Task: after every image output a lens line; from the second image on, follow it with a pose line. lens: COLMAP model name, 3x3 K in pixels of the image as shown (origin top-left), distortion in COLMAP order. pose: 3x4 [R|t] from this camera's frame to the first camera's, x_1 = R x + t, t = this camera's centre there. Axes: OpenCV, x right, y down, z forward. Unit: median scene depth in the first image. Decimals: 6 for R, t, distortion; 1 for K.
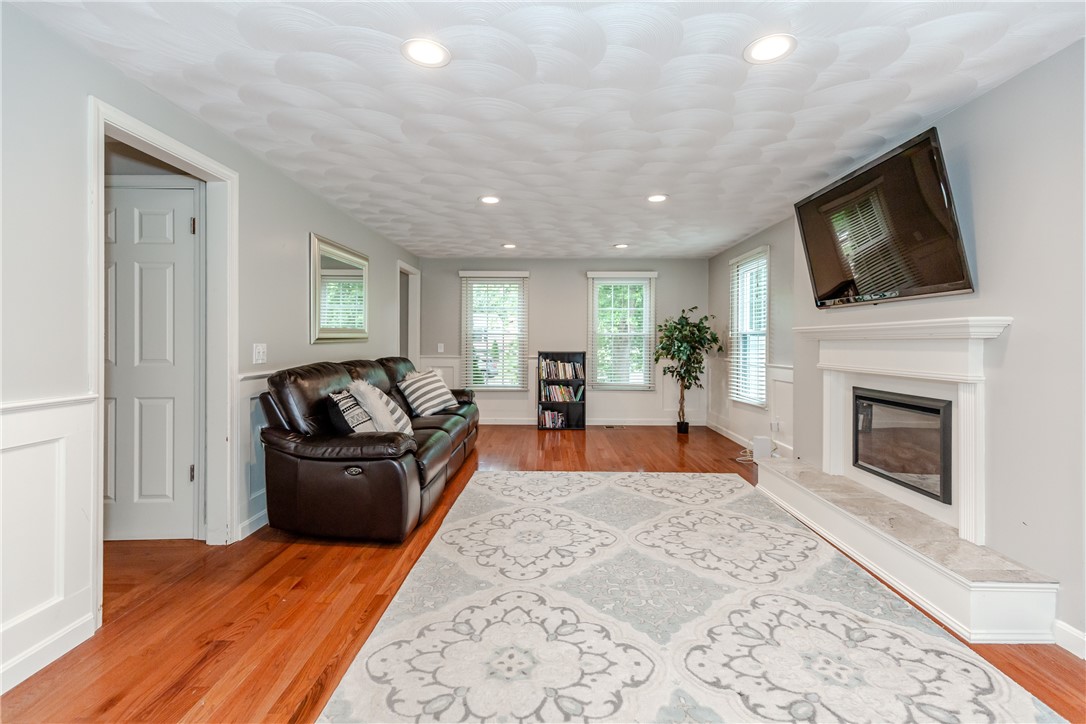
lens RADIAL K [[493.4, 0, 541.2], [0, 493.4, 337.1], [0, 0, 1]] dist [-0.004645, 0.000188]
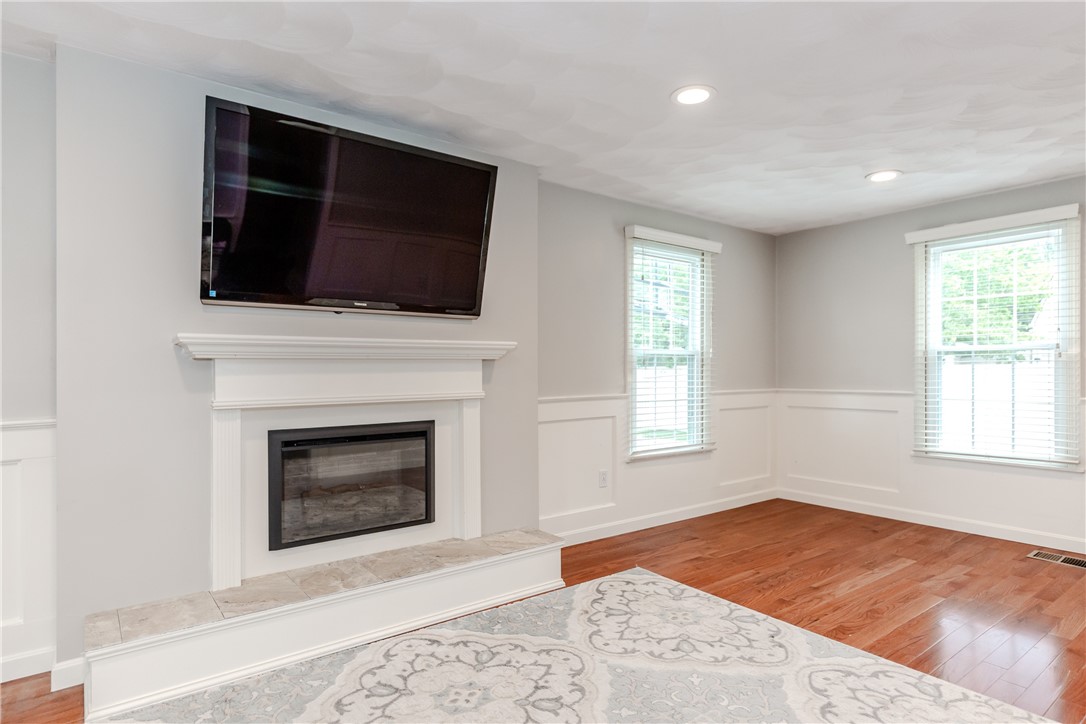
lens RADIAL K [[608.0, 0, 543.7], [0, 608.0, 361.6], [0, 0, 1]] dist [0.004468, -0.003109]
pose [[-0.624512, 0.006504, 0.780988, -0.294659], [0.000459, 0.999968, -0.007961, 0.018732], [-0.781015, -0.004613, -0.624495, 1.577238]]
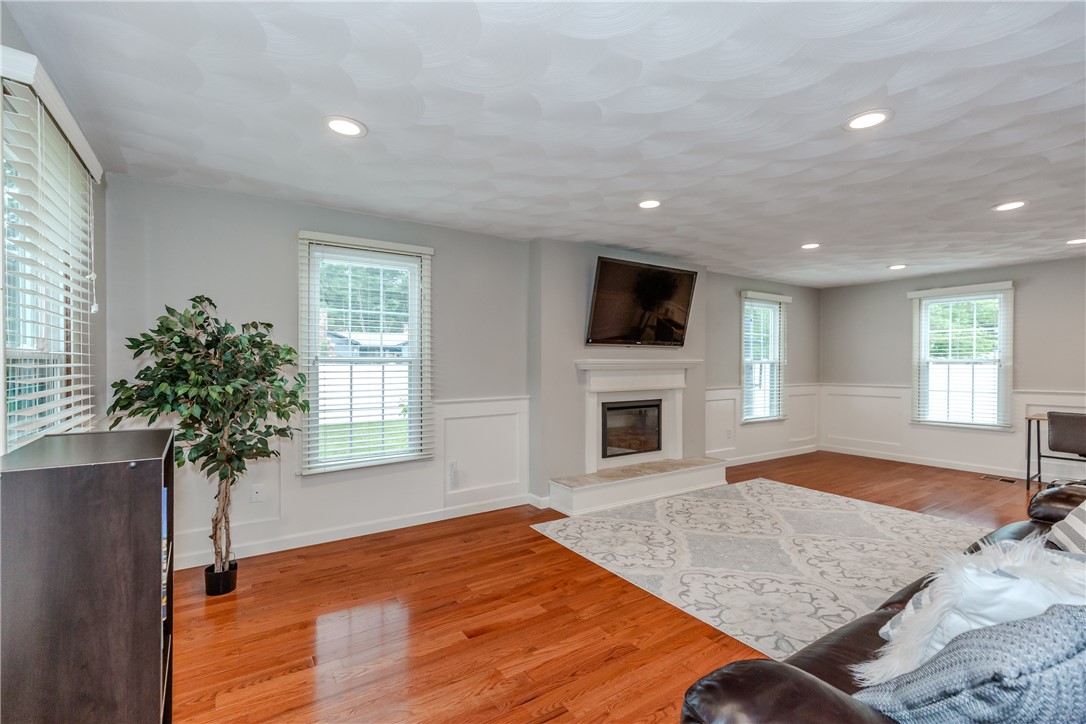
lens RADIAL K [[493.4, 0, 537.0], [0, 493.4, 362.6], [0, 0, 1]] dist [-0.004645, 0.000188]
pose [[-0.560605, -0.002844, 0.828079, -0.555193], [-0.002458, 0.999995, 0.001770, -0.021100], [-0.828080, -0.001043, -0.560609, 2.512676]]
